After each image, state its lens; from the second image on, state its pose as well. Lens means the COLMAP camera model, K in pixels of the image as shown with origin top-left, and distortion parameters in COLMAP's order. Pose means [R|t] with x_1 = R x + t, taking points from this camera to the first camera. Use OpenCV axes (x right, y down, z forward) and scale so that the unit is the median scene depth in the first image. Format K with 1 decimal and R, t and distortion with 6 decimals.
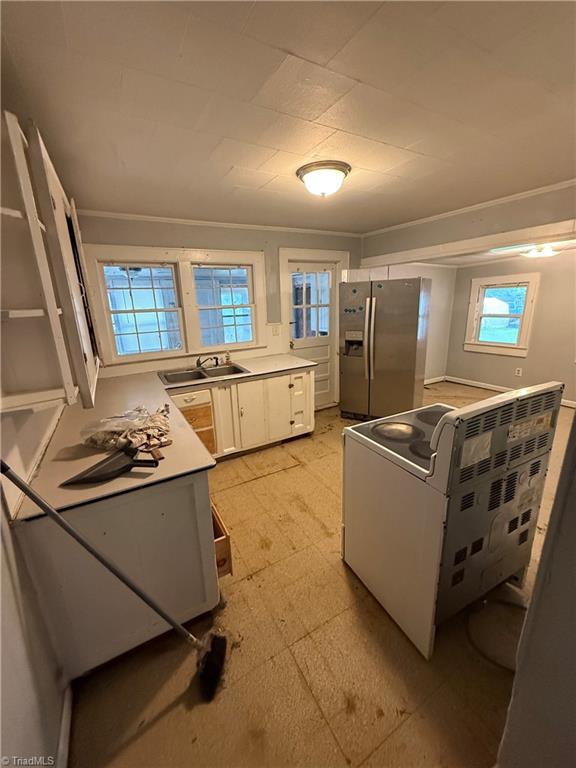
lens RADIAL K [[306.8, 0, 288.0], [0, 306.8, 384.0], [0, 0, 1]] dist [0.002167, 0.000103]
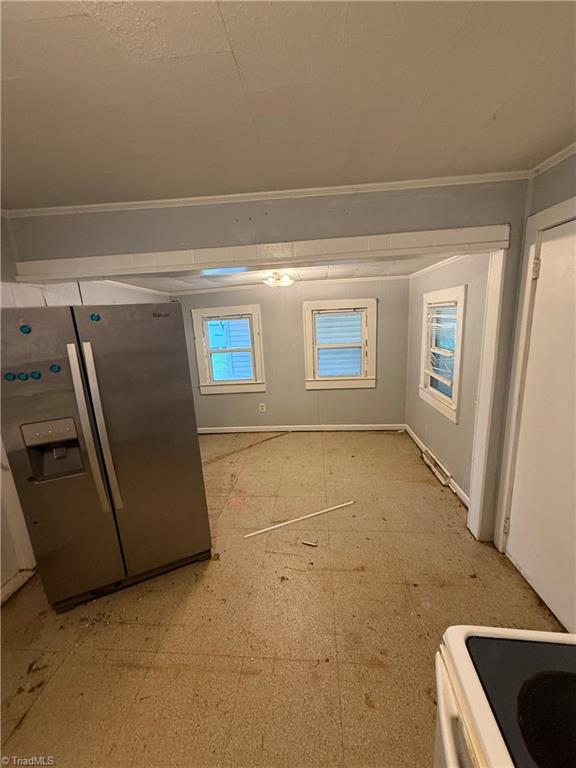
lens RADIAL K [[306.8, 0, 288.0], [0, 306.8, 384.0], [0, 0, 1]] dist [0.002167, 0.000103]
pose [[0.567723, -0.170466, 0.805376, 0.073803], [0.246602, 0.968615, 0.031183, -0.159406], [-0.785415, 0.180904, 0.591943, 0.500192]]
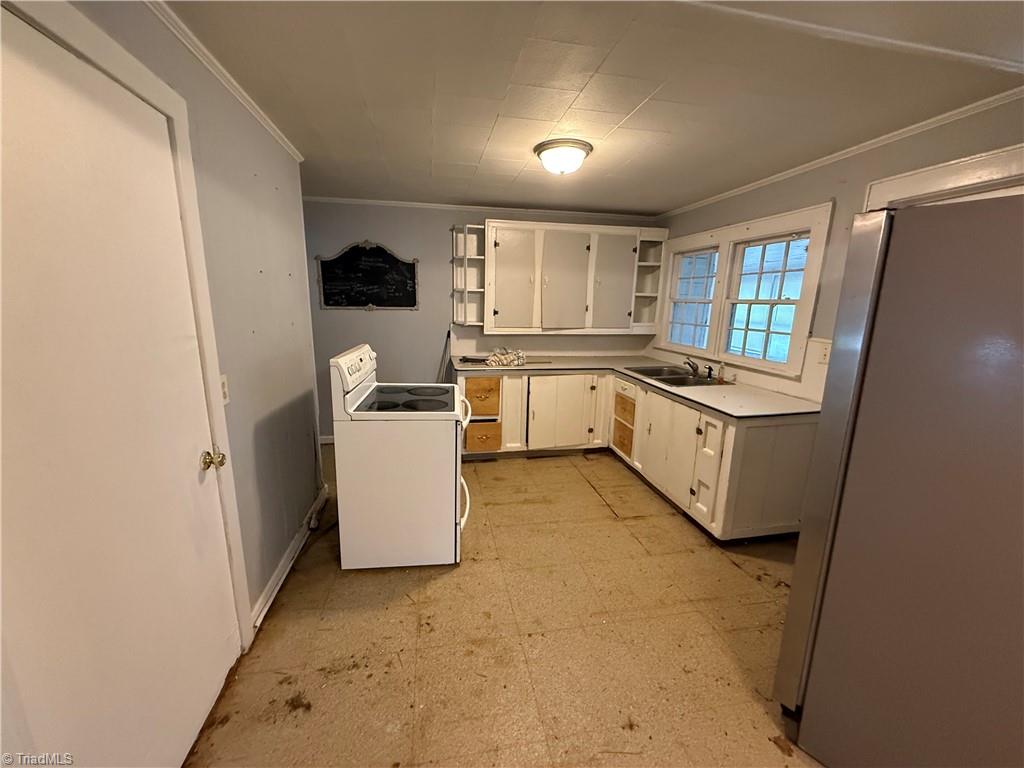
lens RADIAL K [[409.1, 0, 509.4], [0, 409.1, 387.8], [0, 0, 1]] dist [0.002167, 0.000103]
pose [[-0.330303, 0.227437, -0.916064, 0.795858], [-0.268203, 0.907914, 0.322118, -0.215713], [0.904968, 0.352087, -0.238887, 0.765669]]
